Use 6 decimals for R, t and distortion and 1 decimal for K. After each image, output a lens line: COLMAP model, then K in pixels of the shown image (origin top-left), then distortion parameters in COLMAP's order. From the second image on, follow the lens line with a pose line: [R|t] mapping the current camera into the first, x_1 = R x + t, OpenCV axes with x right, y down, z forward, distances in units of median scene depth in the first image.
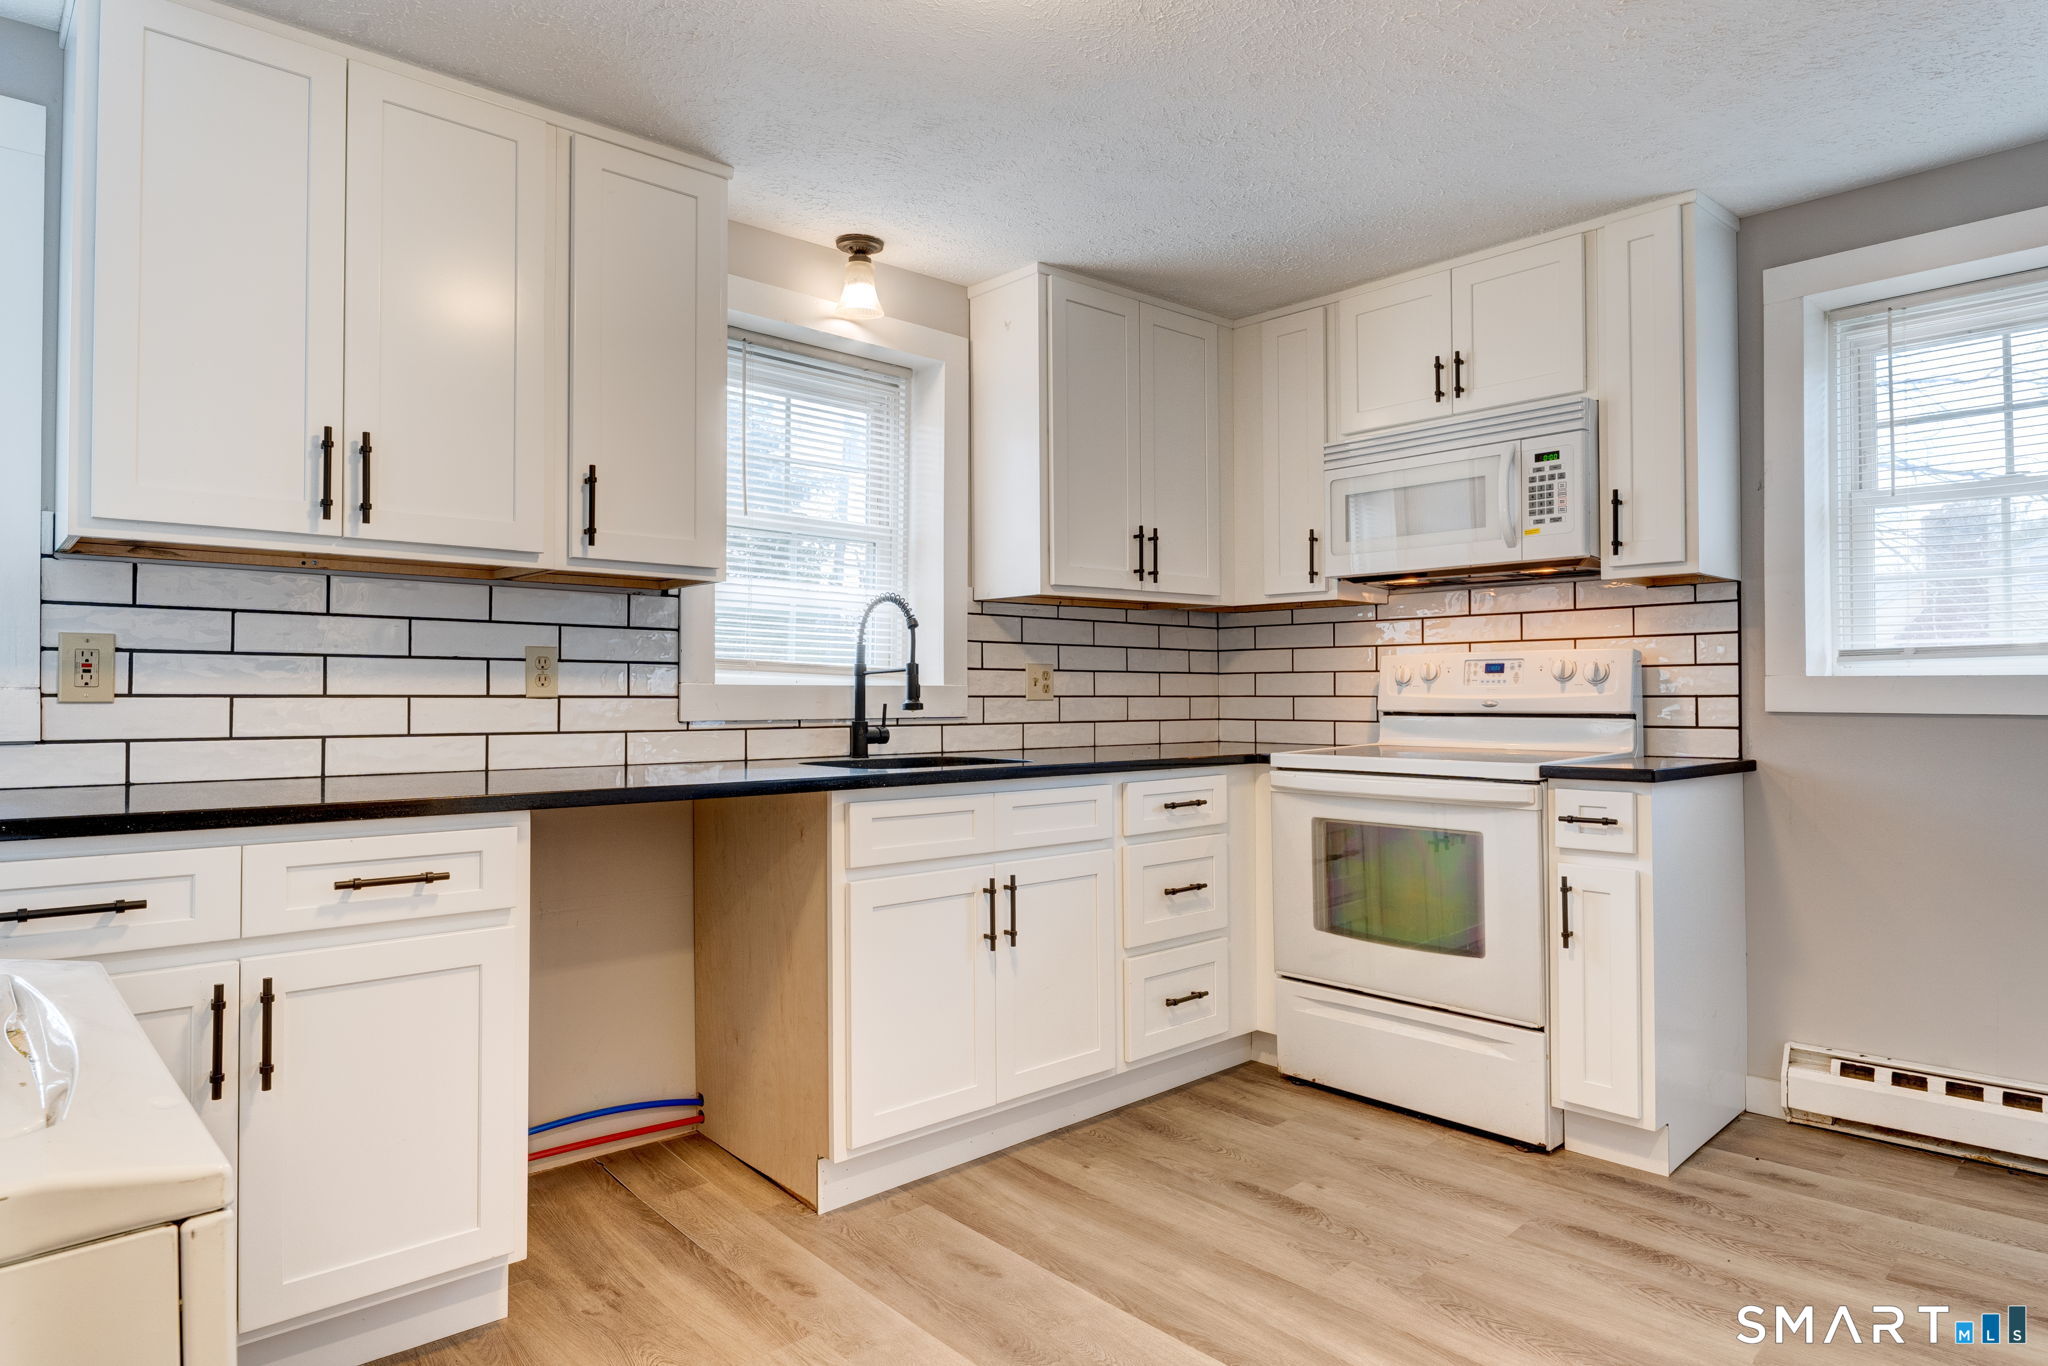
lens RADIAL K [[1199.4, 0, 1024.3], [0, 1199.4, 679.7], [0, 0, 1]] dist [-0.005542, -0.000211]
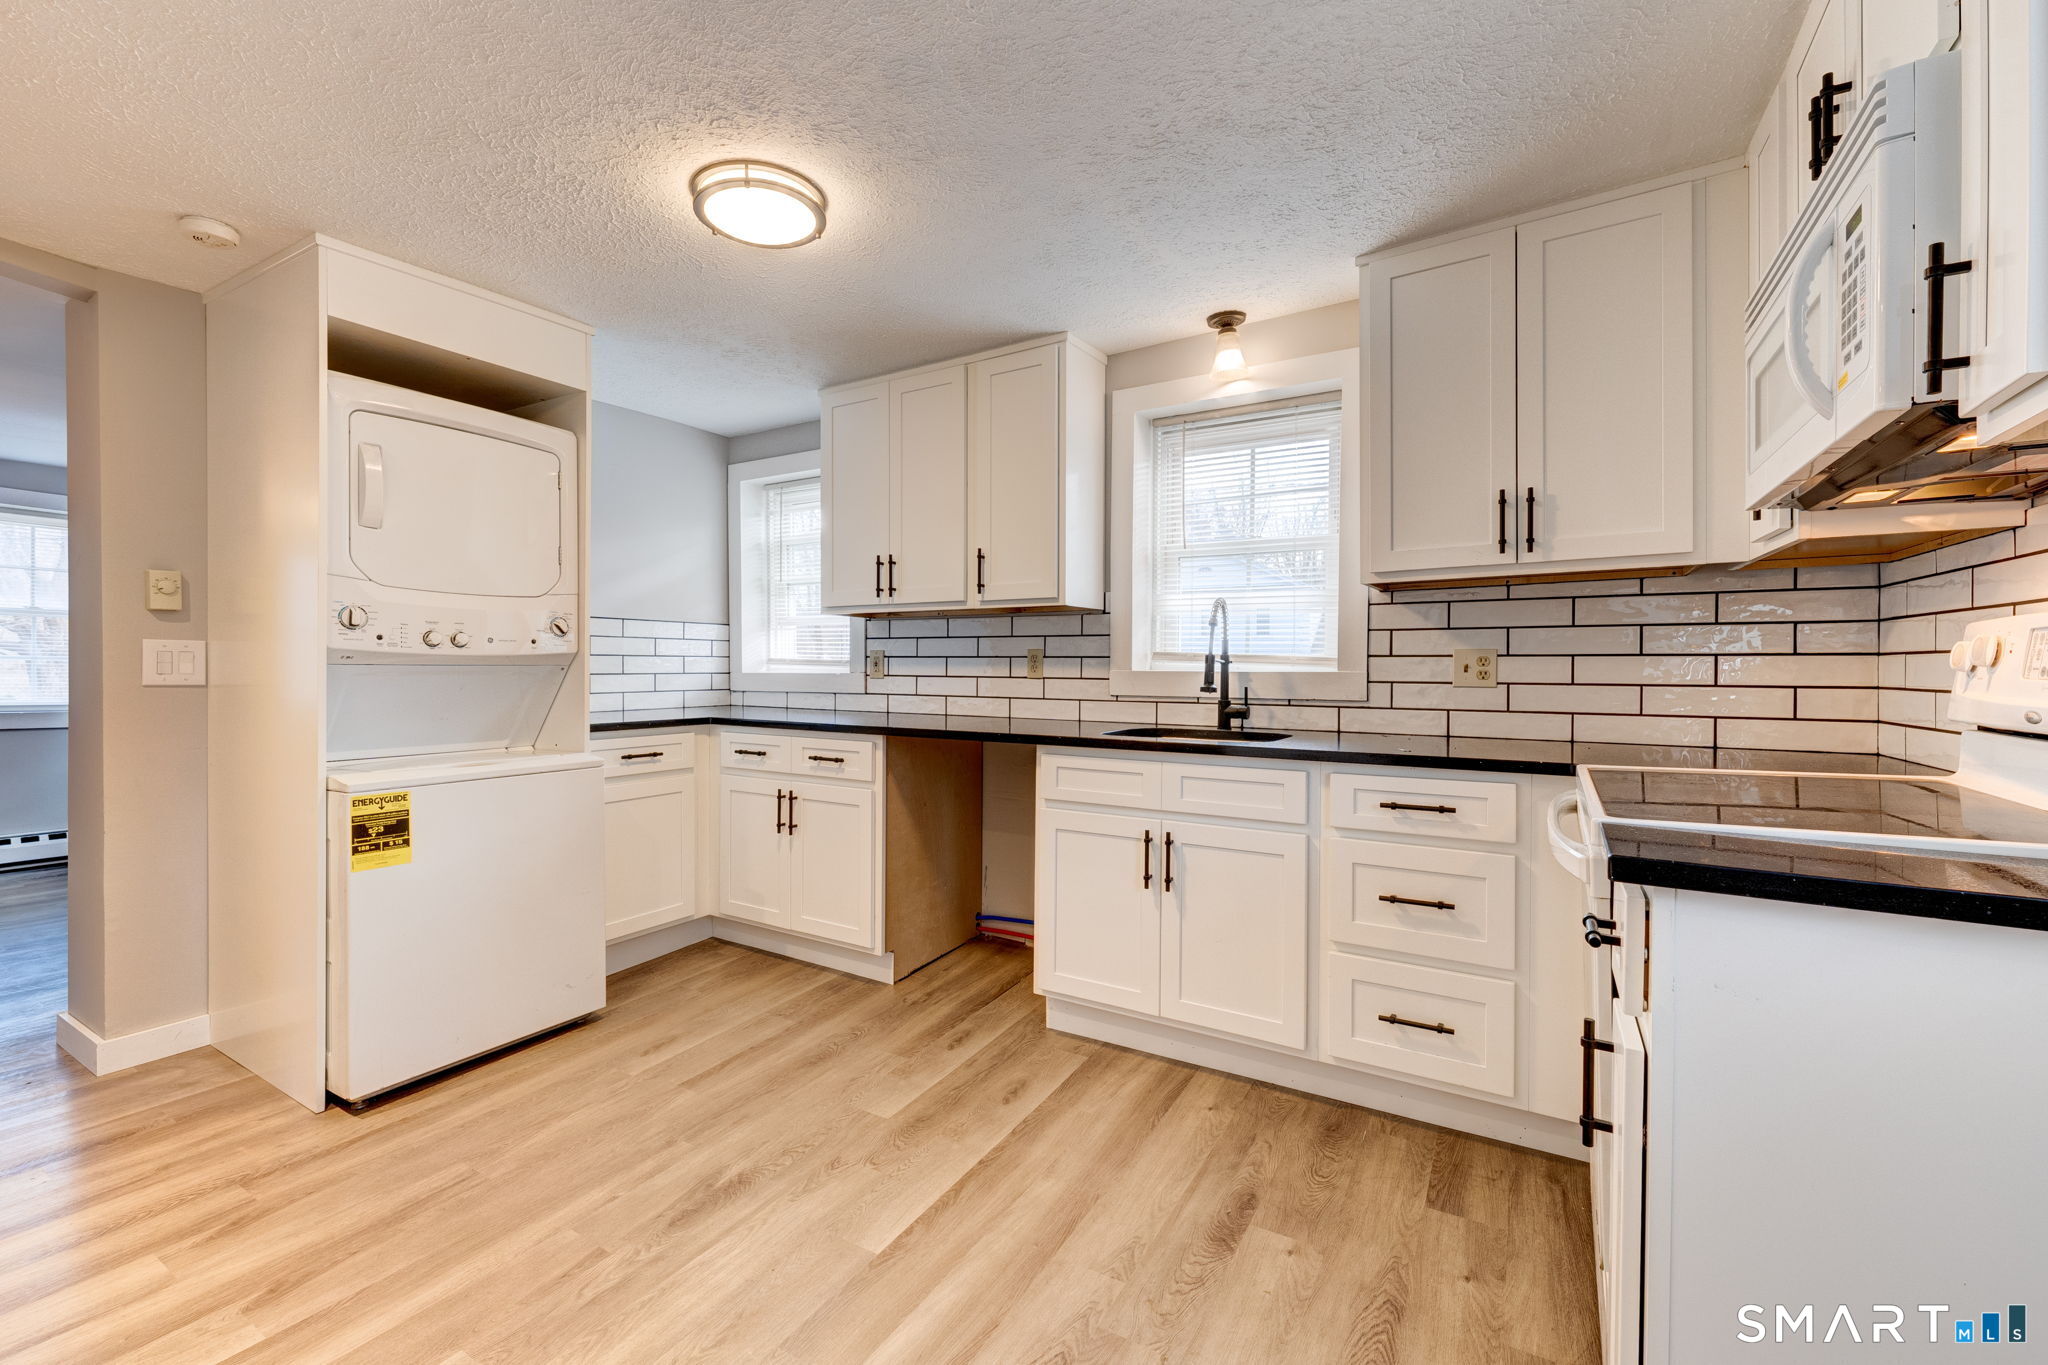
lens RADIAL K [[854.6, 0, 1019.1], [0, 854.6, 672.8], [0, 0, 1]] dist [0.020508, -0.000285]
pose [[0.269274, 0.014519, -0.962954, 0.766324], [0.014481, 0.999712, 0.019122, -0.016766], [0.962955, -0.019094, 0.268986, 0.620085]]
